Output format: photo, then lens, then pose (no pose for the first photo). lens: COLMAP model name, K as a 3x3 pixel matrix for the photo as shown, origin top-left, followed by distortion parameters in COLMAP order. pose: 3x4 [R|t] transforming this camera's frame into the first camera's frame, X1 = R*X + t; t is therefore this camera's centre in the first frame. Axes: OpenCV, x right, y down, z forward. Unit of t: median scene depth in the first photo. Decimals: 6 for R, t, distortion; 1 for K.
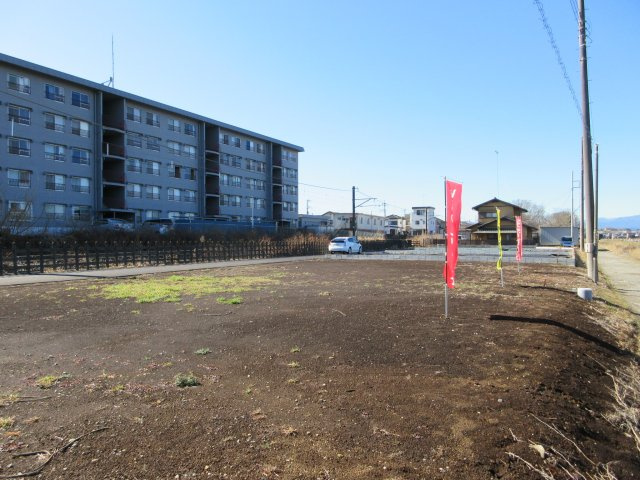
lens RADIAL K [[478.7, 0, 321.9], [0, 478.7, 235.3], [0, 0, 1]] dist [0.006063, 0.007111]
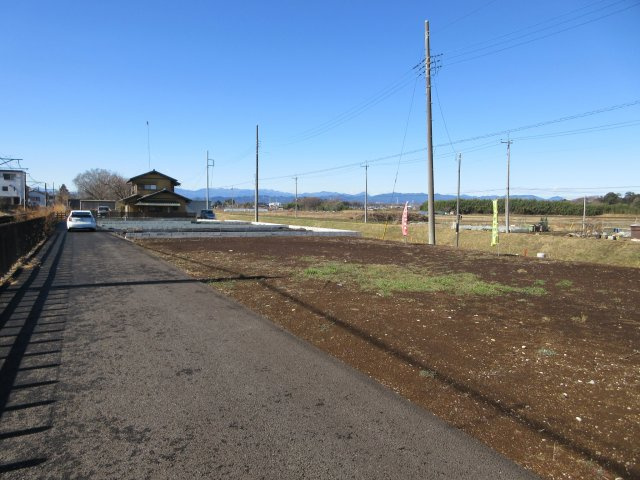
lens RADIAL K [[478.7, 0, 321.7], [0, 478.7, 240.6], [0, 0, 1]] dist [0.006063, 0.007111]
pose [[0.630915, -0.040151, 0.774812, -0.550805], [-0.017820, 0.997647, 0.066209, -0.011710], [-0.775647, -0.055580, 0.628715, 0.266692]]
